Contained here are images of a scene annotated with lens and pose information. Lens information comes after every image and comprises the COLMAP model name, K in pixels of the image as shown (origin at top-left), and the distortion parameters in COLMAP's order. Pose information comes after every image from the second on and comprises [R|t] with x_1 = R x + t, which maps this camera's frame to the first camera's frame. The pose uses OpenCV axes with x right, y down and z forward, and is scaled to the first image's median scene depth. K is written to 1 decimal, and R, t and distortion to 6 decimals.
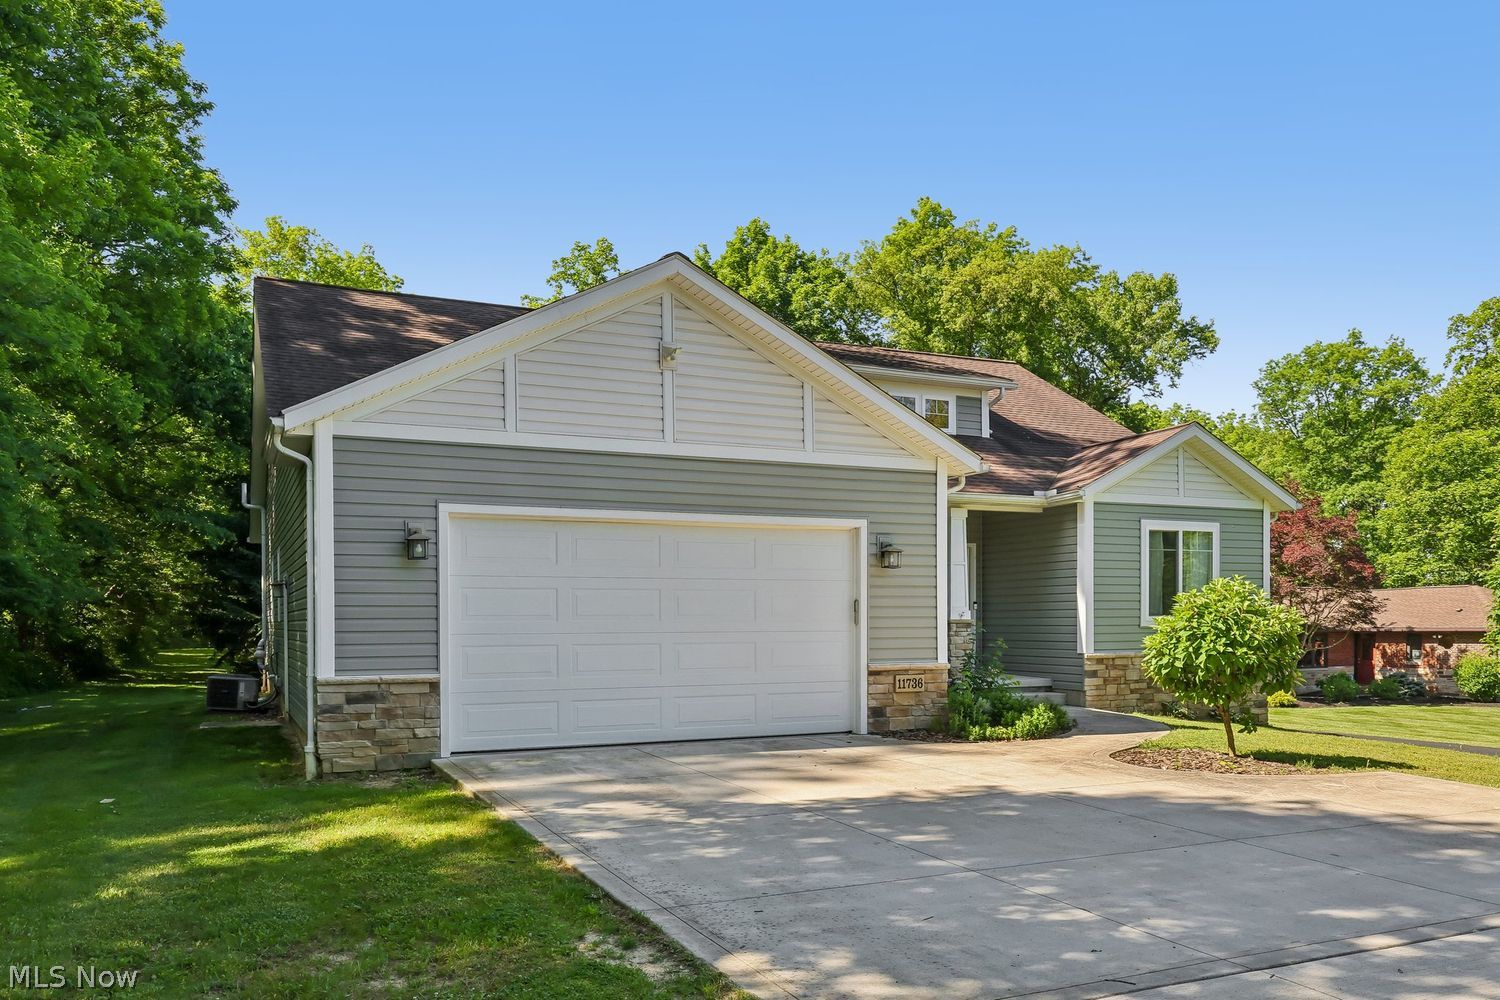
lens RADIAL K [[1111.7, 0, 750.0], [0, 1111.7, 500.0], [0, 0, 1]] dist [-0.001139, -0.000389]
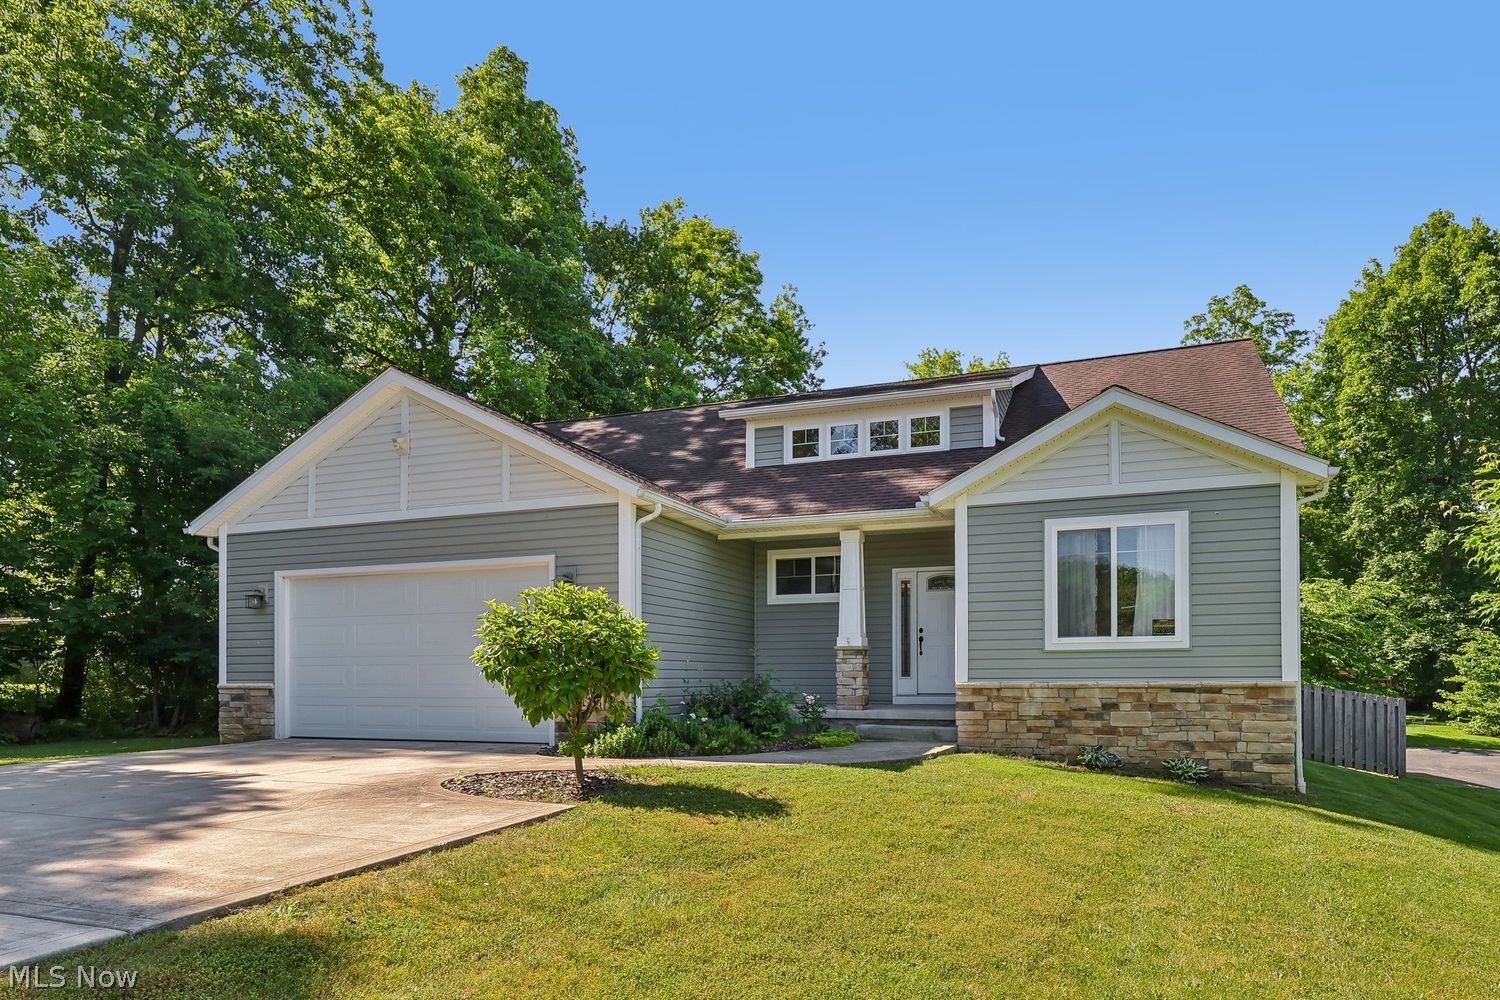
lens RADIAL K [[944.7, 0, 749.3], [0, 944.7, 562.4], [0, 0, 1]] dist [0.001382, 0.000126]
pose [[0.692722, -0.082417, -0.716480, 0.882535], [0.079216, 0.996133, -0.037997, 0.073513], [0.716841, -0.030435, 0.696572, 0.457527]]
